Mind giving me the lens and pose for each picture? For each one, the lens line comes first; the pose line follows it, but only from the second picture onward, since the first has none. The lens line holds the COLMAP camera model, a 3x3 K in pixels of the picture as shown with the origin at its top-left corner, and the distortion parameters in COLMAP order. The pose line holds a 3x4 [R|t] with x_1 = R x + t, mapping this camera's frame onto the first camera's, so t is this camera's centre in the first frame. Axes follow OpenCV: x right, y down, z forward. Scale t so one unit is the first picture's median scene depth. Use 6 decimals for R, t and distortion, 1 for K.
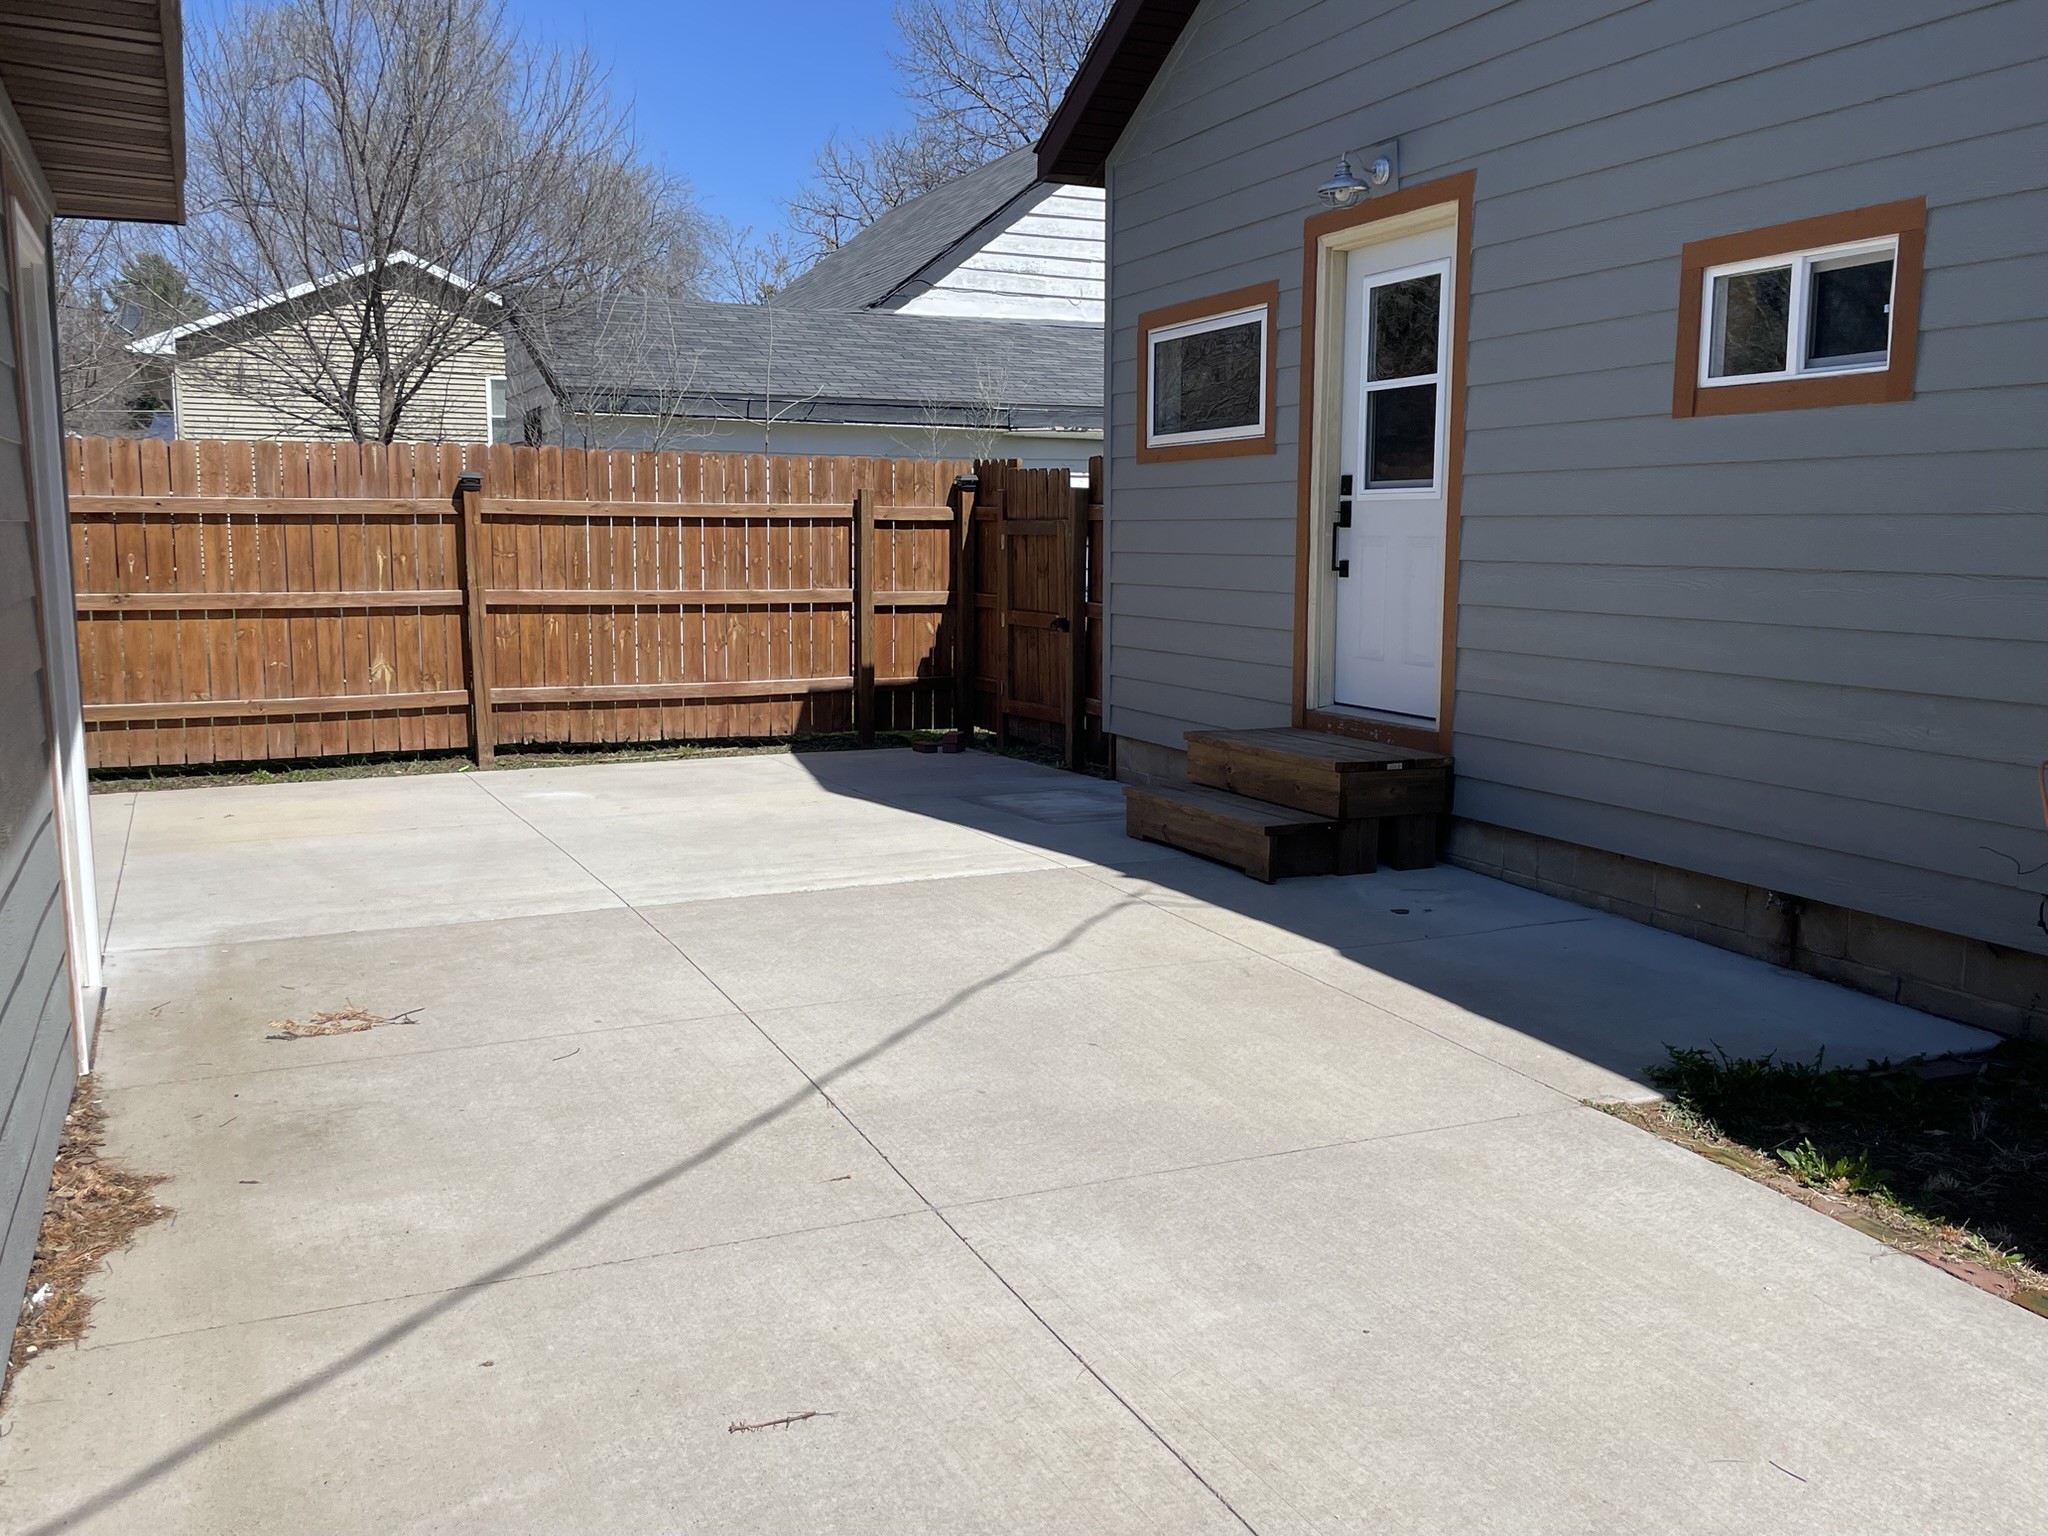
lens RADIAL K [[1739.3, 0, 1035.7], [0, 1739.3, 768.7], [0, 0, 1]] dist [0.057077, -0.002134]
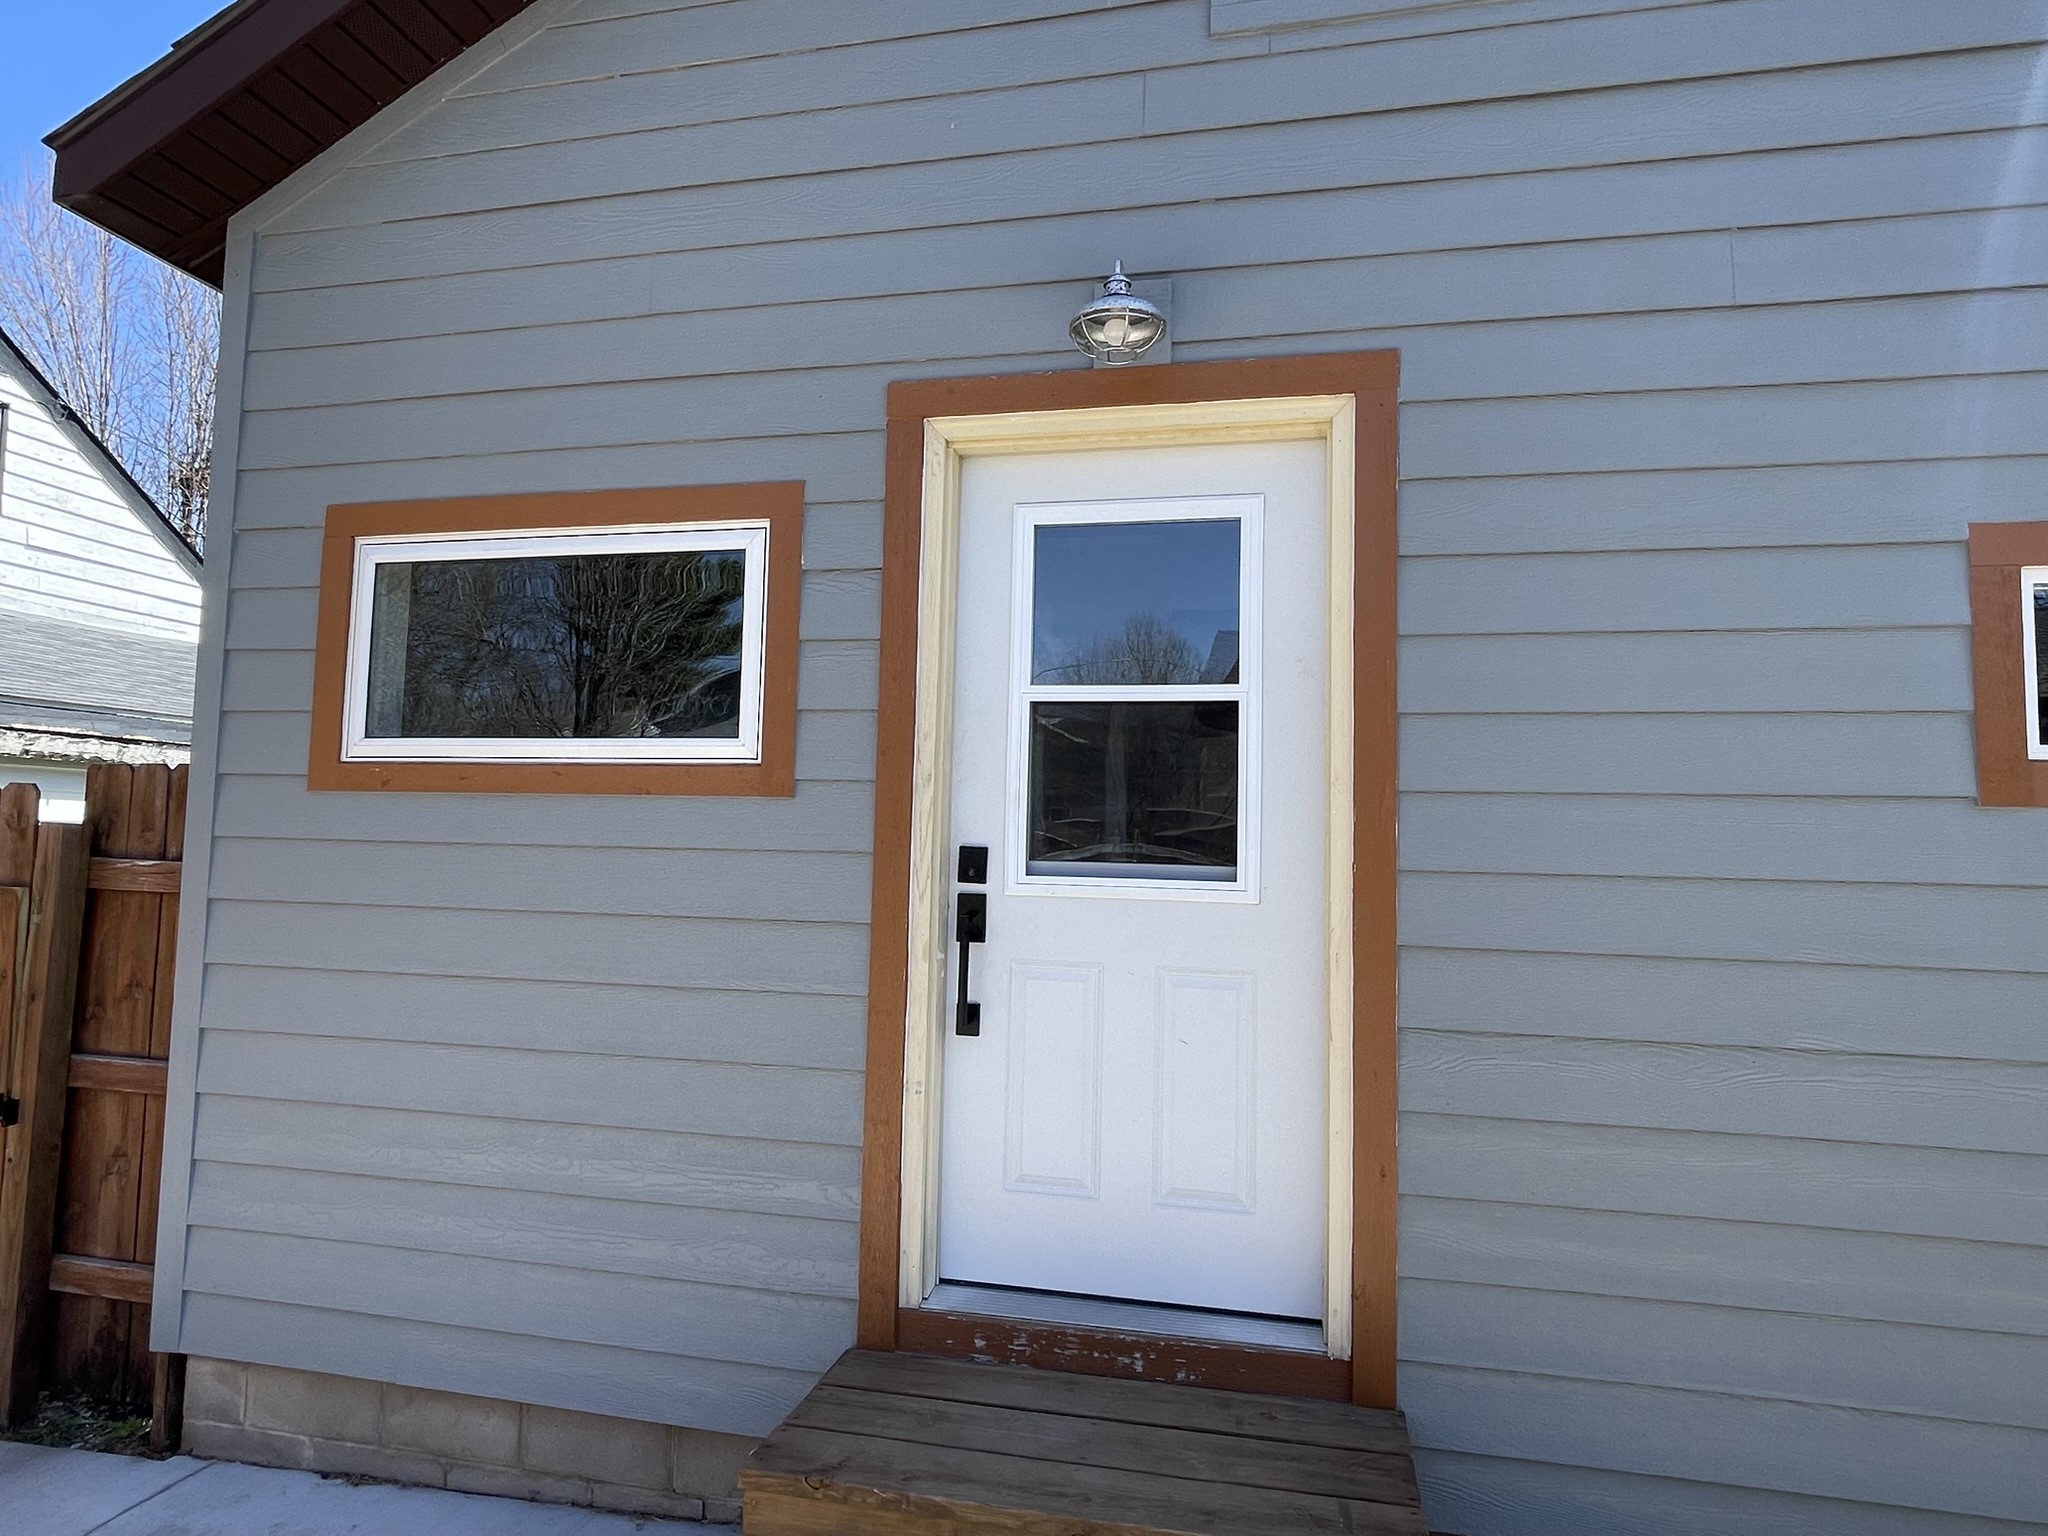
lens RADIAL K [[1140.0, 0, 1012.9], [0, 1140.0, 762.0], [0, 0, 1]] dist [-0.000492, 0.001466]
pose [[0.596042, 0.071248, 0.799786, -0.100844], [0.086938, 0.984473, -0.152492, -0.139957], [-0.798233, 0.160423, 0.580593, 0.786111]]
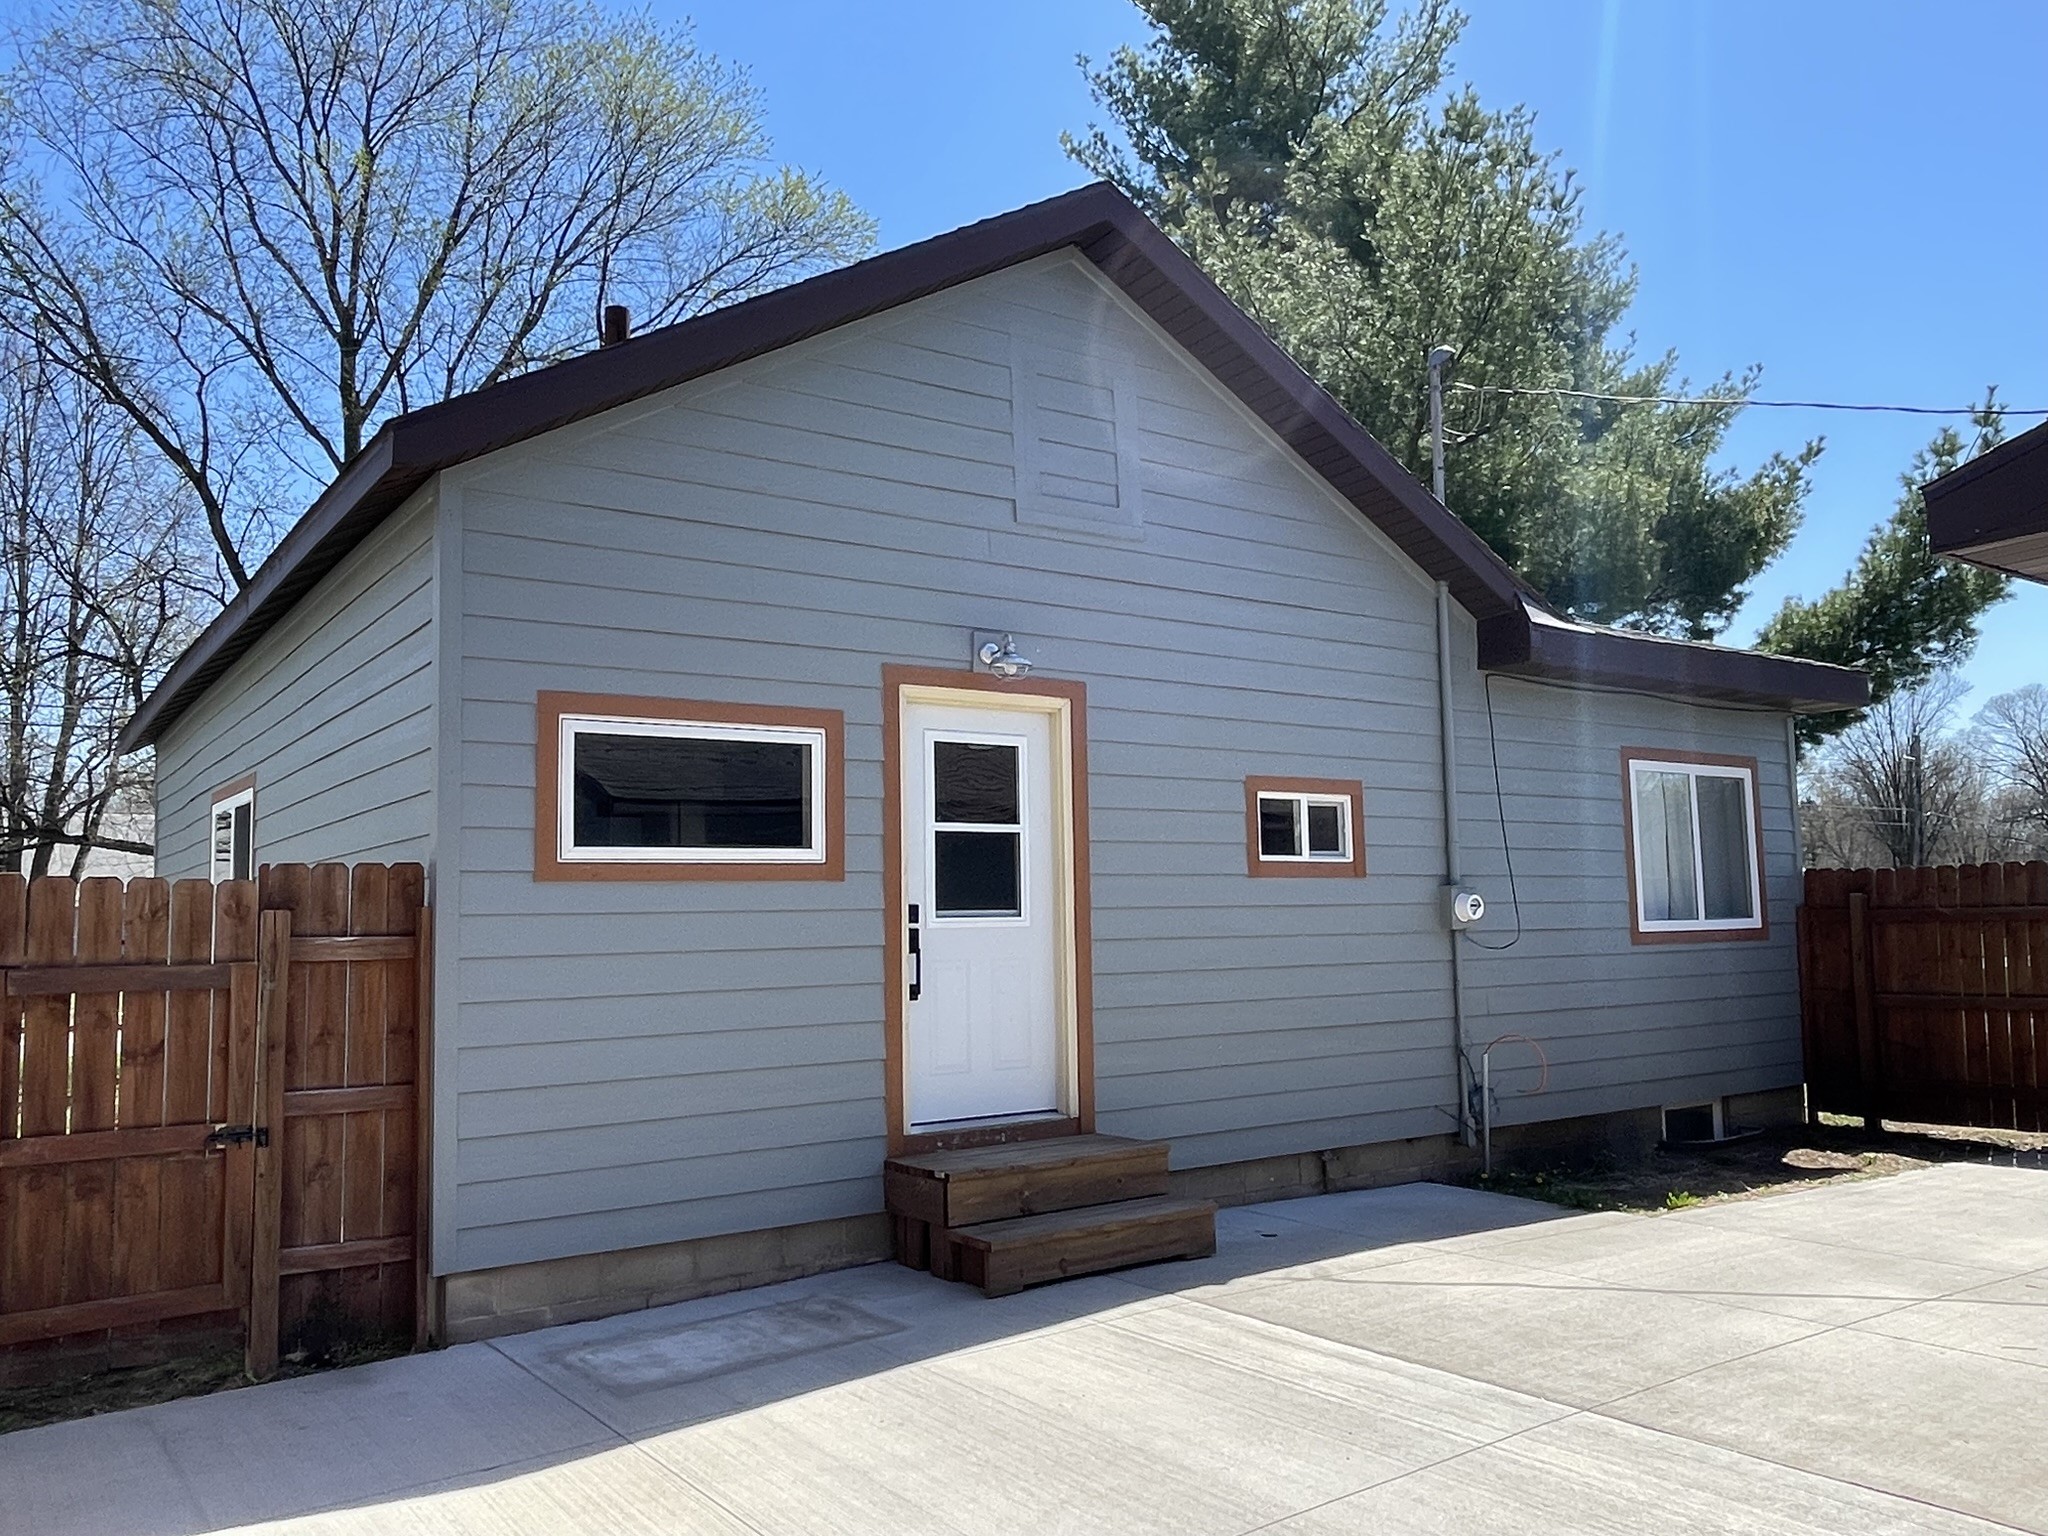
lens RADIAL K [[1539.3, 0, 1026.5], [0, 1539.3, 757.2], [0, 0, 1]] dist [-0.009554, 0.003478]
pose [[-0.178034, 0.104692, 0.978439, -0.766786], [0.153245, 0.985143, -0.077525, -0.174539], [-0.972019, 0.136138, -0.191432, 1.108438]]
